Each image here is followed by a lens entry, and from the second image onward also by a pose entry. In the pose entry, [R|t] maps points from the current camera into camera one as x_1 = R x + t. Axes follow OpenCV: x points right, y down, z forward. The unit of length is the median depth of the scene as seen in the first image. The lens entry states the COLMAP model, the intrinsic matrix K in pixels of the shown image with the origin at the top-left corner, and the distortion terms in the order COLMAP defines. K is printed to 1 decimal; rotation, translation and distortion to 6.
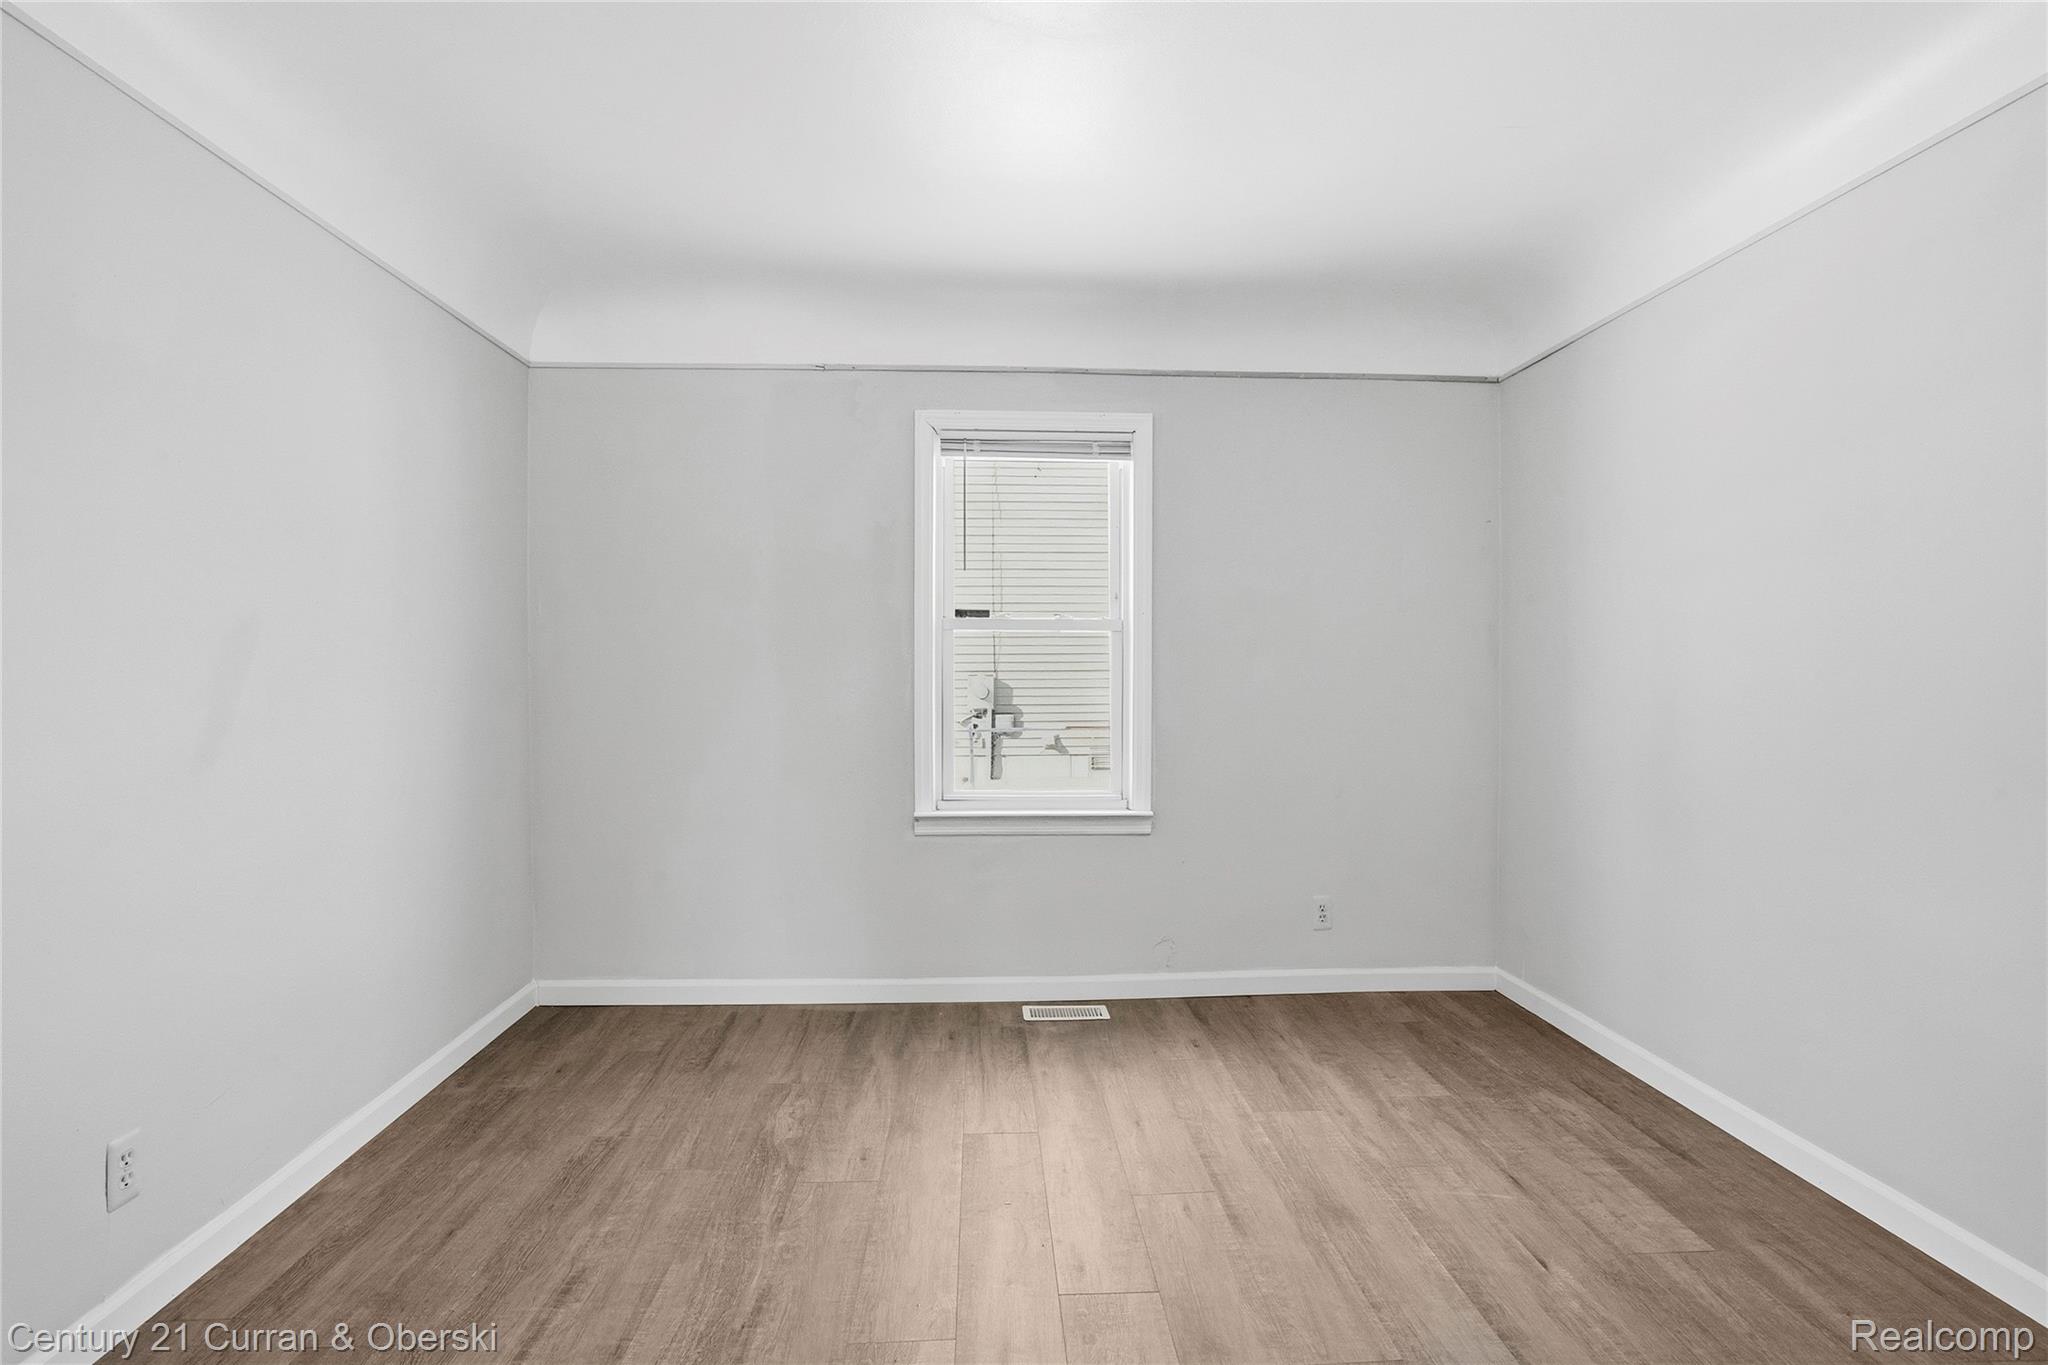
lens RADIAL K [[951.4, 0, 1029.0], [0, 951.4, 679.4], [0, 0, 1]] dist [-0.057297, 0.026073]
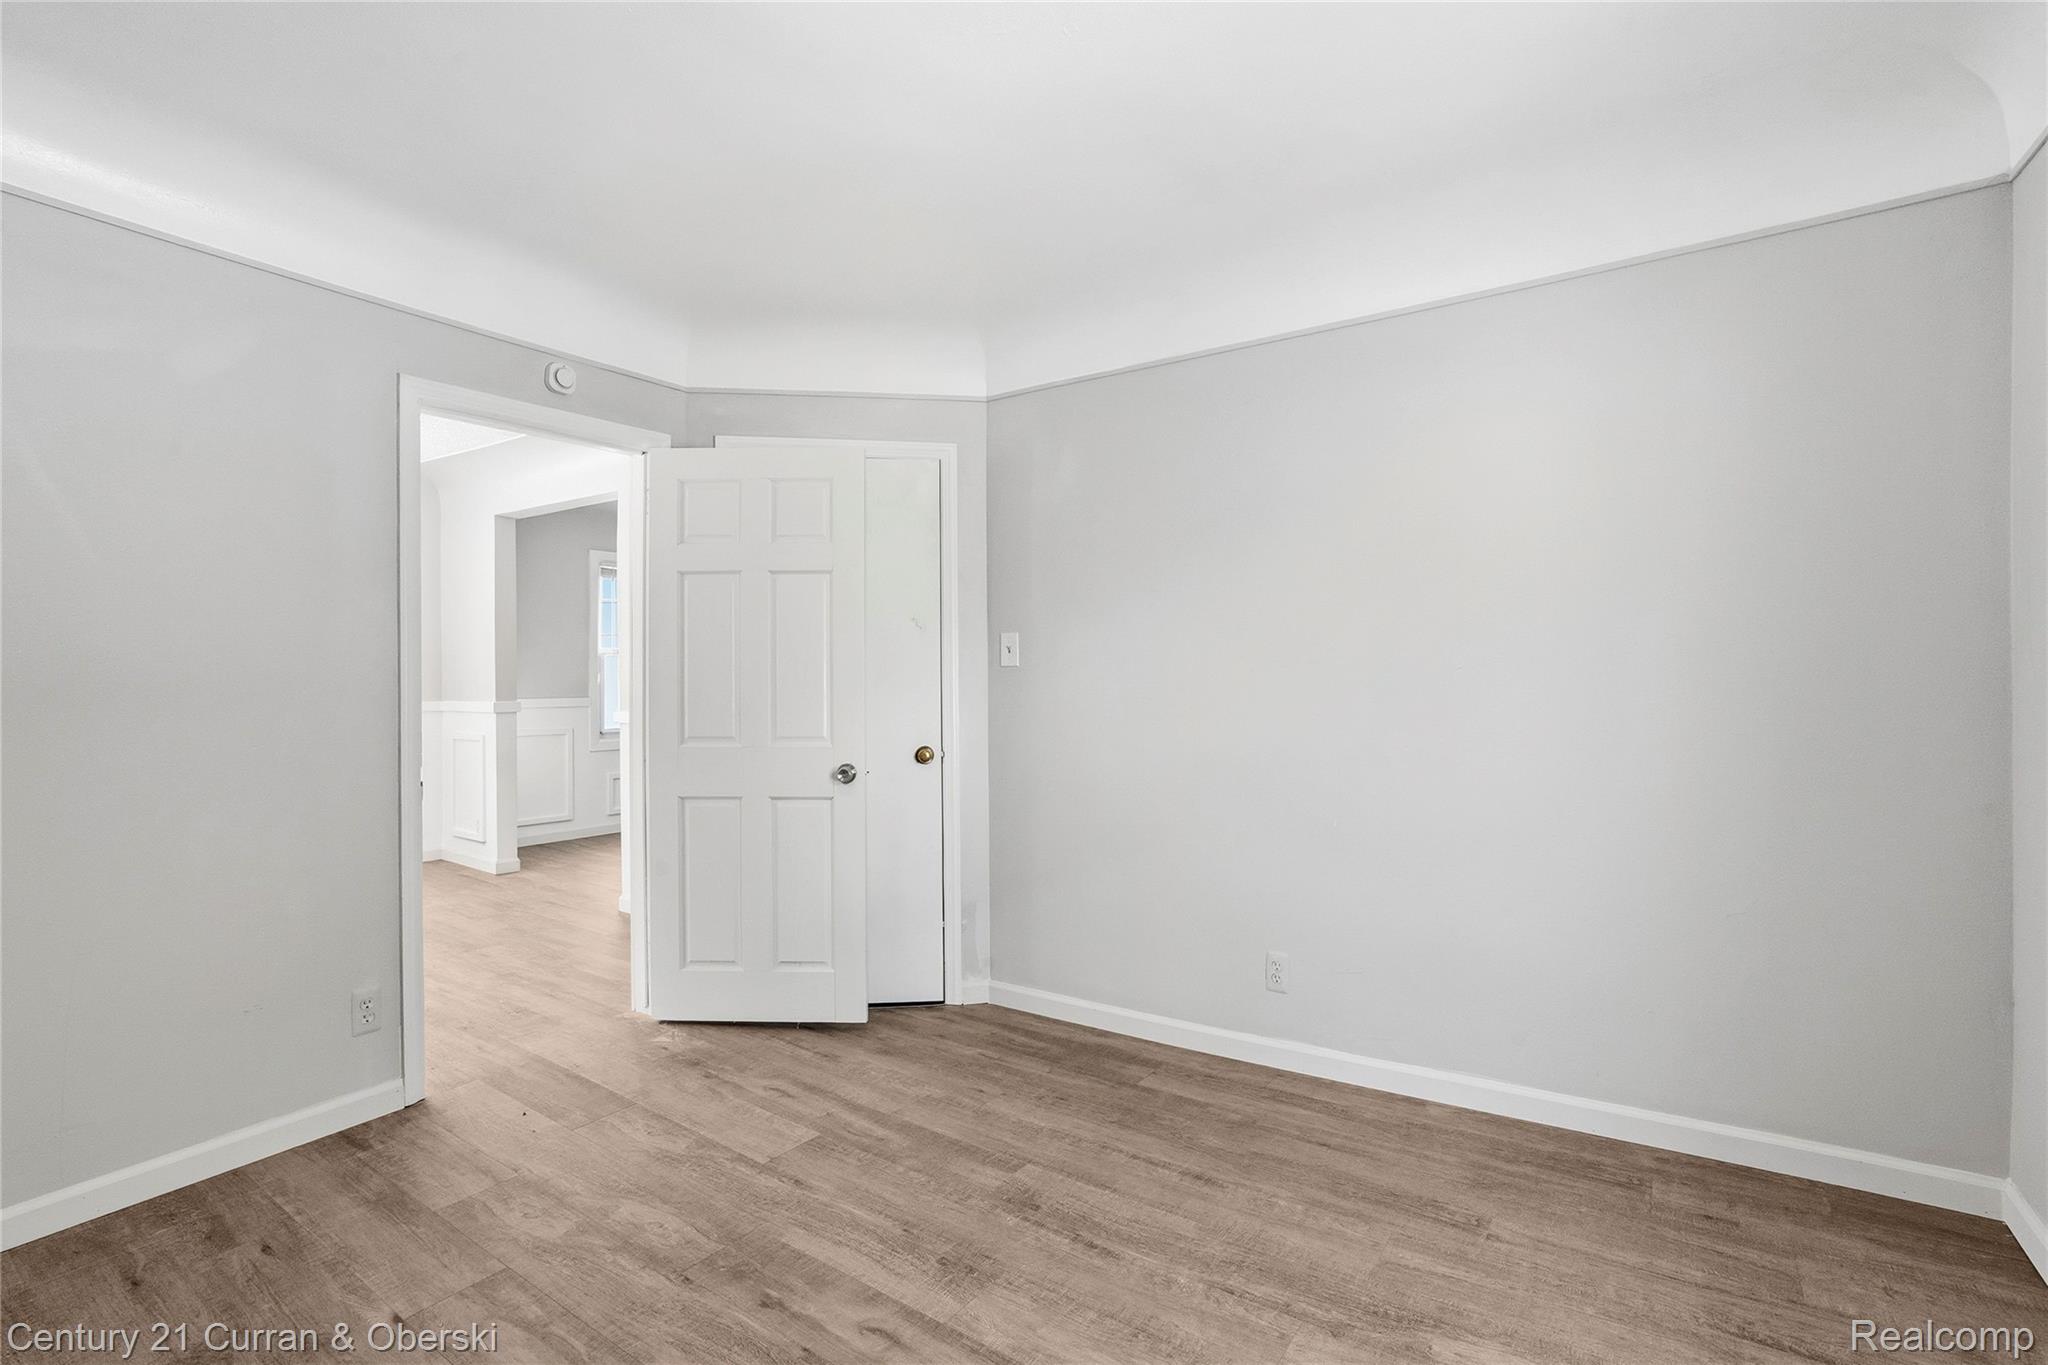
lens RADIAL K [[951.4, 0, 1029.0], [0, 951.4, 679.4], [0, 0, 1]] dist [-0.057297, 0.026073]
pose [[-0.614619, -0.002453, -0.788820, 0.511718], [-0.004947, 0.999987, 0.000745, -0.005794], [0.788808, 0.004361, -0.614624, 1.286694]]
